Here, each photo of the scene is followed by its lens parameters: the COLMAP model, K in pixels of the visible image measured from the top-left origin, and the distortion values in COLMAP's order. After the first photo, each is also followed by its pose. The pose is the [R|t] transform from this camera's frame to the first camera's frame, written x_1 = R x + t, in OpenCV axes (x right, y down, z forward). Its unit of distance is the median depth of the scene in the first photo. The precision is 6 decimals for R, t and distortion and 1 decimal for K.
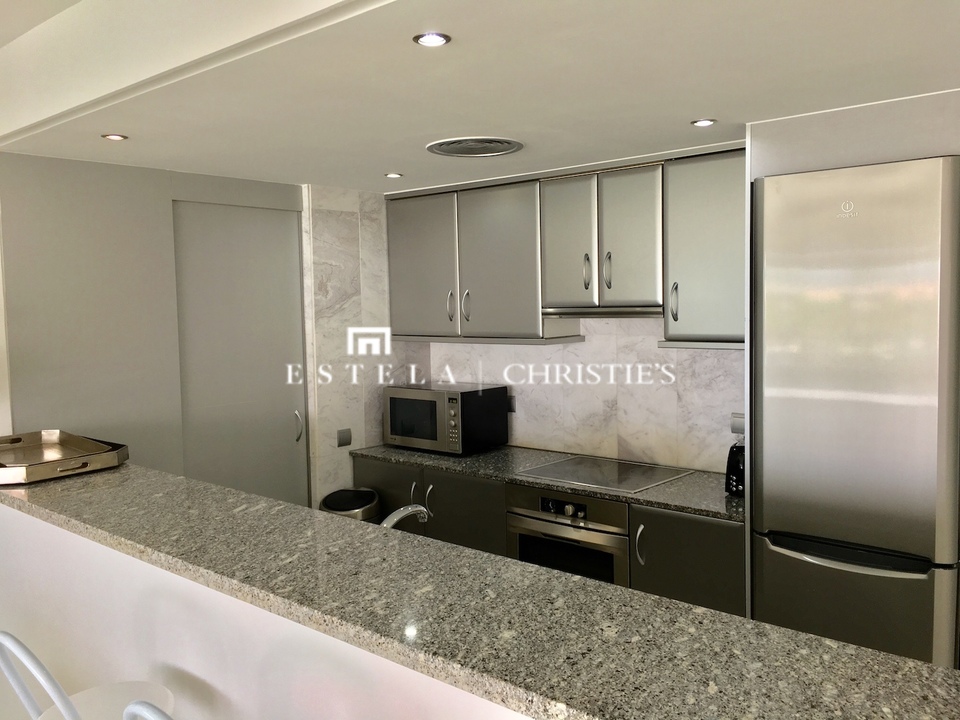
lens RADIAL K [[814.6, 0, 474.8], [0, 814.6, 358.8], [0, 0, 1]] dist [0.014200, -0.057193]
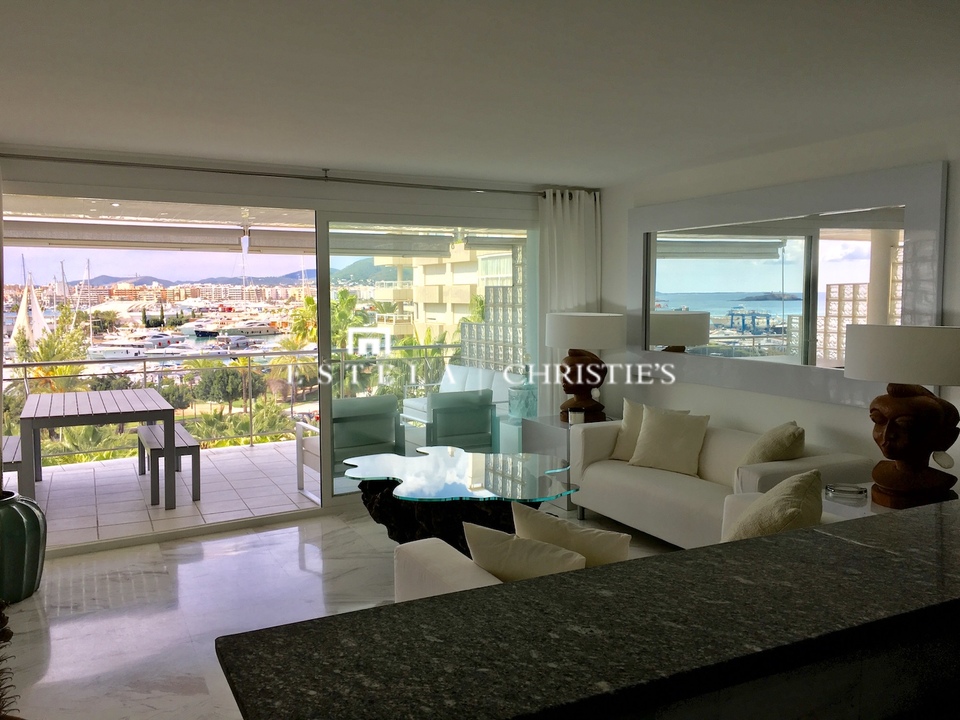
lens RADIAL K [[814.6, 0, 477.6], [0, 814.6, 358.3], [0, 0, 1]] dist [0.014200, -0.057193]
pose [[-0.365033, 0.108062, -0.924702, 1.041964], [-0.056332, 0.988857, 0.137797, -0.097421], [0.929289, 0.102391, -0.354878, 1.188900]]
